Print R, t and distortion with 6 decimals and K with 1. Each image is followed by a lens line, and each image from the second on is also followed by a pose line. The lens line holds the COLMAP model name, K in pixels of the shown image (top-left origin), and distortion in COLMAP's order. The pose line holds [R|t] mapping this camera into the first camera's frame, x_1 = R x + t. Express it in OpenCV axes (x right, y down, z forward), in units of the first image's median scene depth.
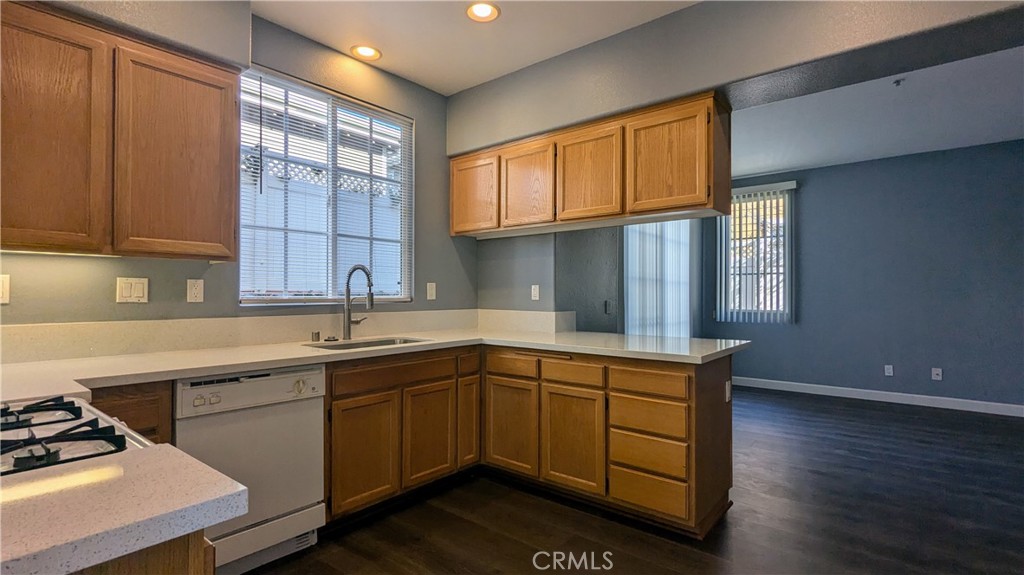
lens RADIAL K [[482.9, 0, 509.9], [0, 482.9, 290.8], [0, 0, 1]] dist [0.000968, -0.000954]
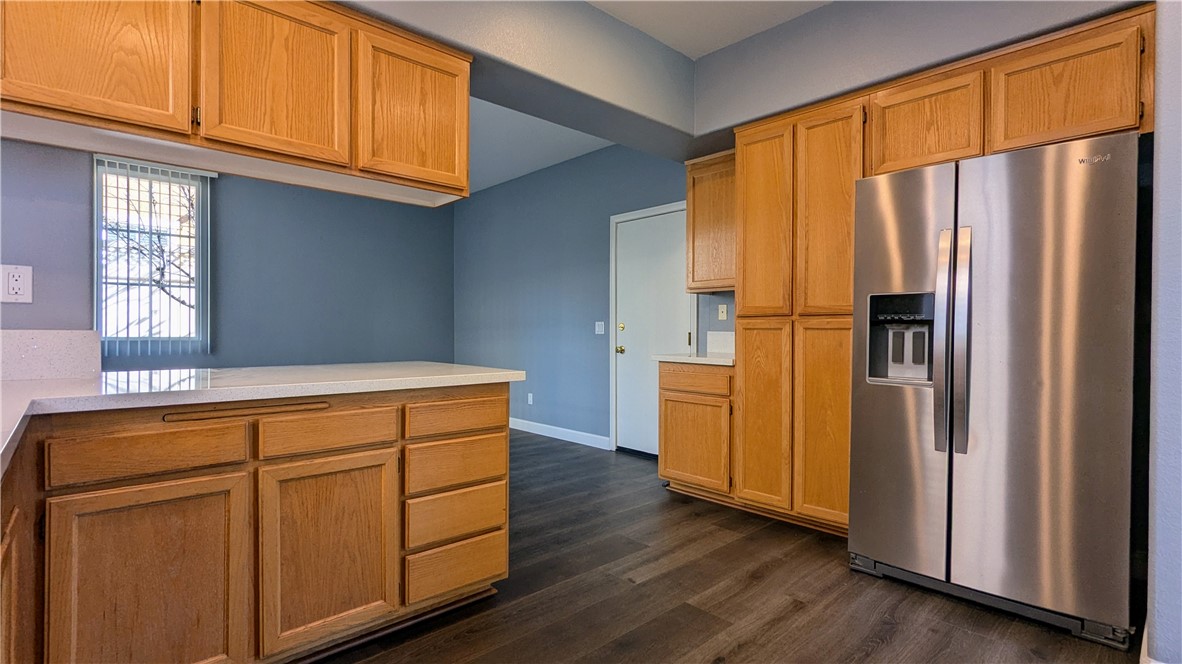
lens RADIAL K [[557.4, 0, 585.7], [0, 557.4, 329.9], [0, 0, 1]] dist [0.000968, -0.000954]
pose [[0.135974, 0.000220, 0.990712, -0.465599], [-0.013369, 0.999909, 0.001613, 0.047682], [-0.990622, -0.013464, 0.135965, 0.619409]]
